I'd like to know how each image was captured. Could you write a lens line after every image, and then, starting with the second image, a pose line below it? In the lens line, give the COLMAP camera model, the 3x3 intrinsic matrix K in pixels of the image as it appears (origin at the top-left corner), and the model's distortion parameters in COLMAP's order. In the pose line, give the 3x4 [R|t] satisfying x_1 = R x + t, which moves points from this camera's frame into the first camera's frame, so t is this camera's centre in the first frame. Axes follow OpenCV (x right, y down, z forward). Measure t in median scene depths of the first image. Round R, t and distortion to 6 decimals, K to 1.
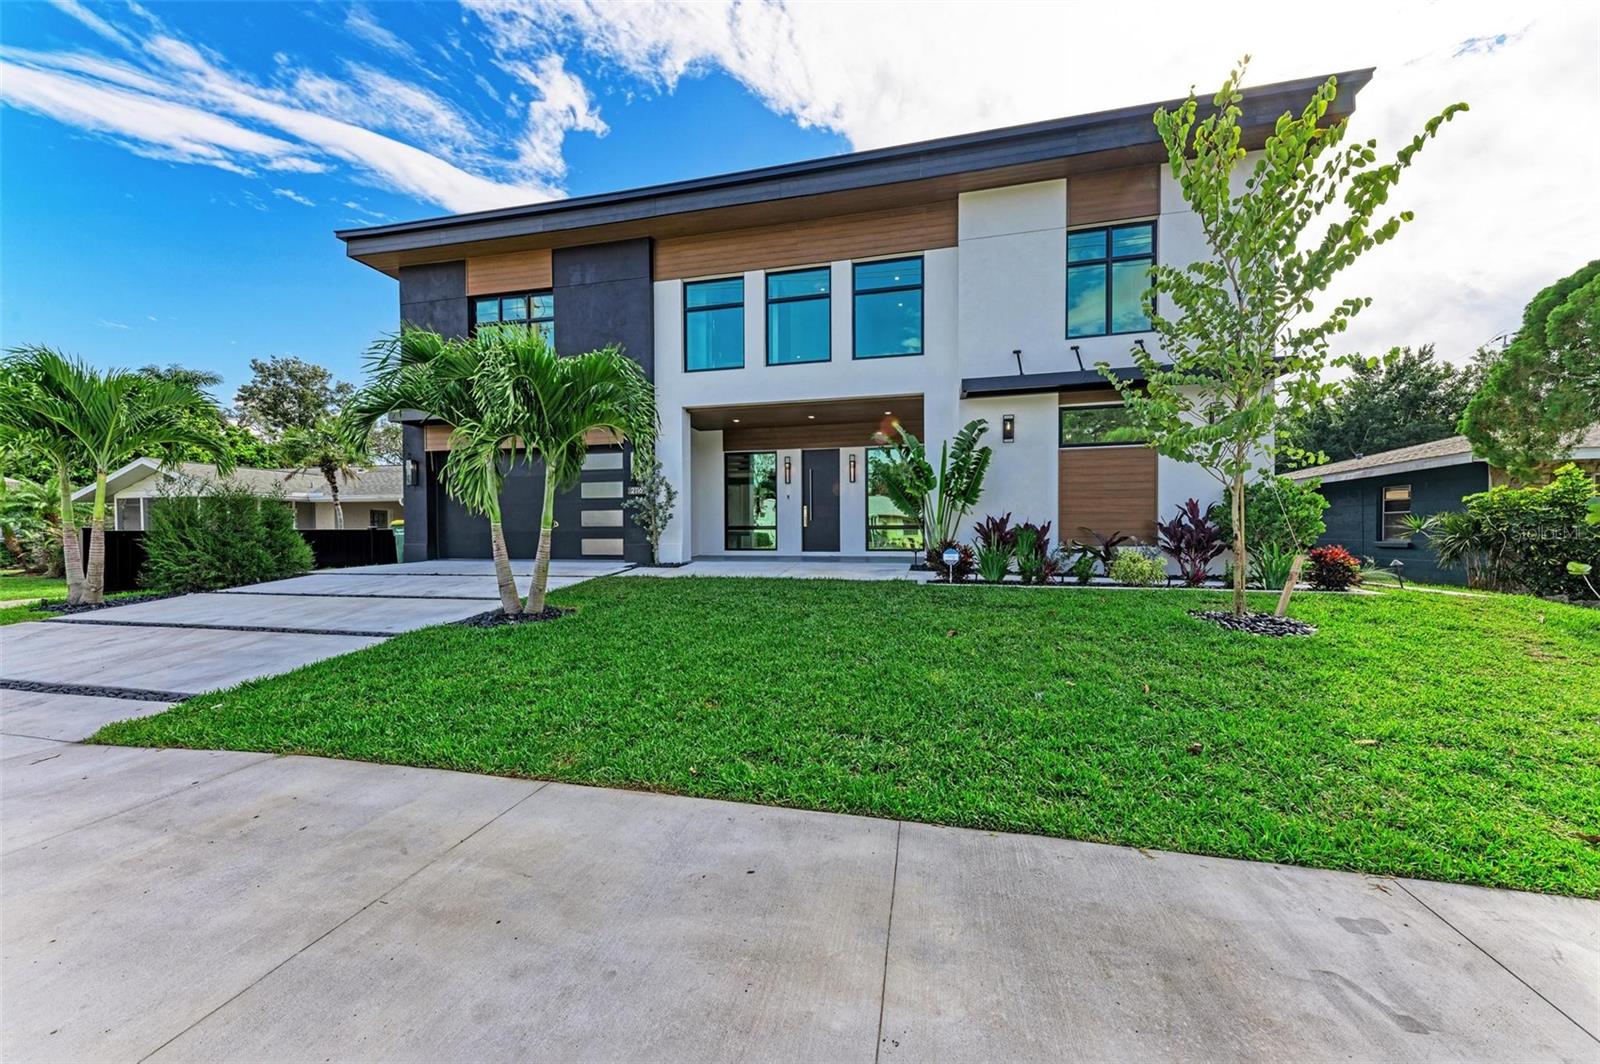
lens RADIAL K [[580.5, 0, 793.5], [0, 580.5, 553.6], [0, 0, 1]] dist [0.007347, -0.000261]
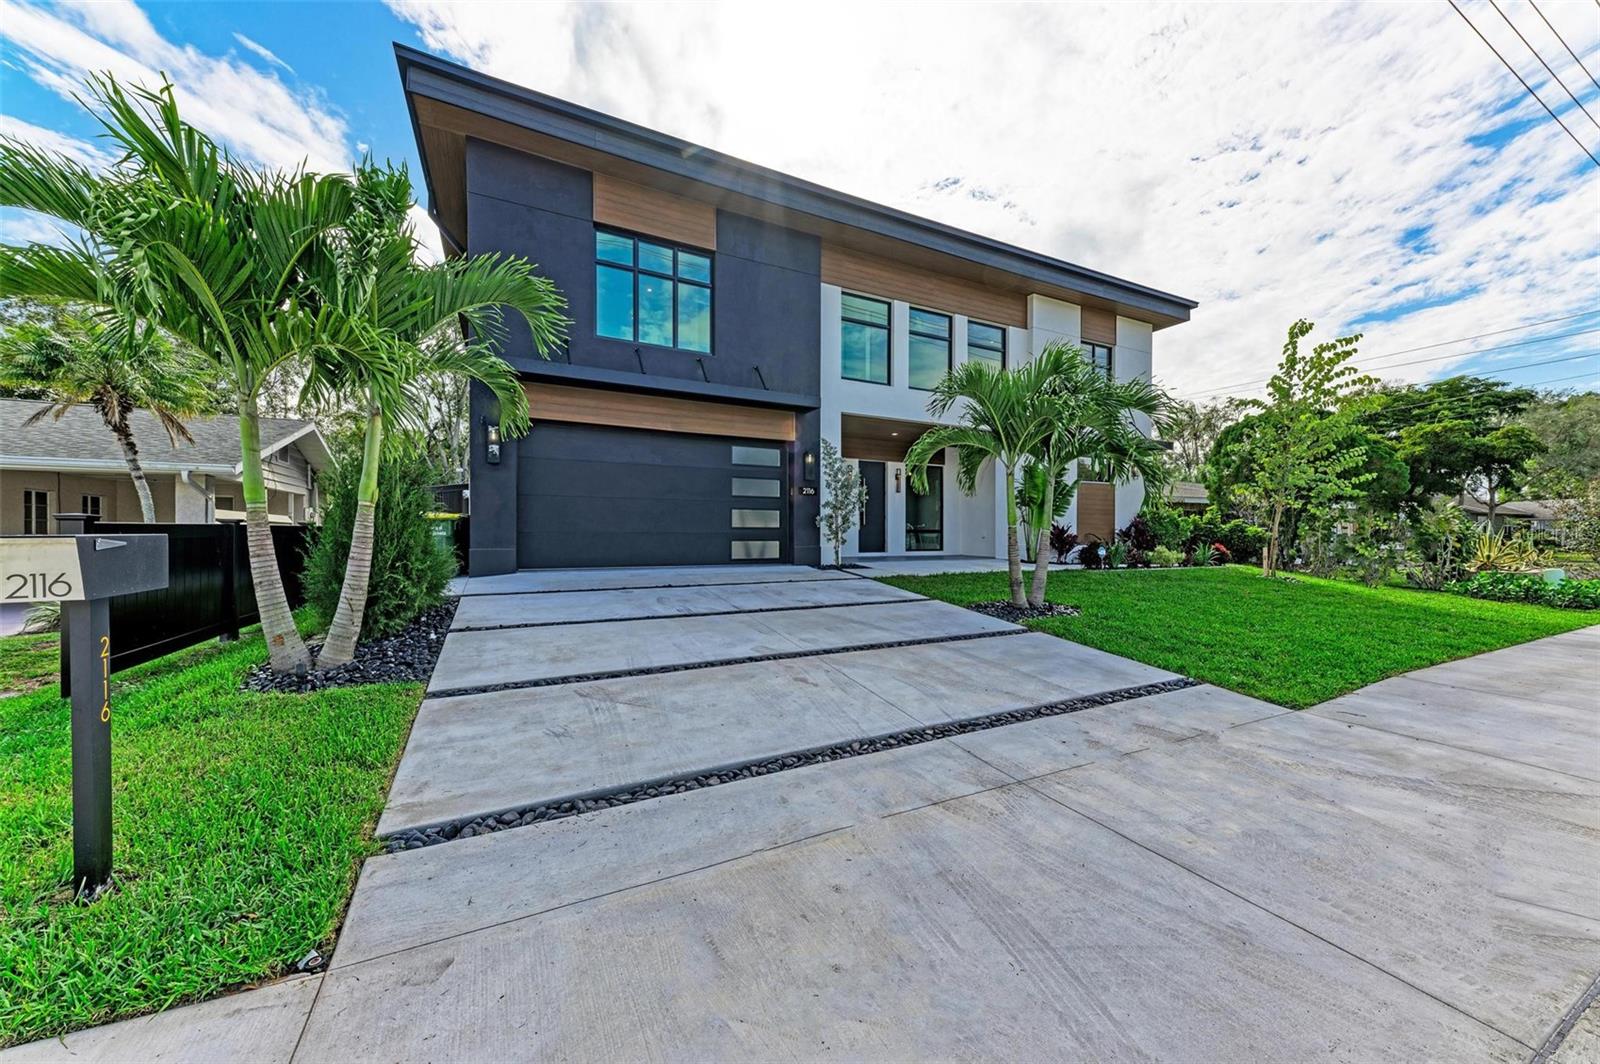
lens RADIAL K [[580.5, 0, 810.3], [0, 580.5, 540.1], [0, 0, 1]] dist [0.007347, -0.000261]
pose [[0.751931, -0.001179, 0.659241, -0.996425], [0.021380, 0.999516, -0.022598, -0.005821], [-0.658895, 0.031087, 0.751592, 0.306439]]
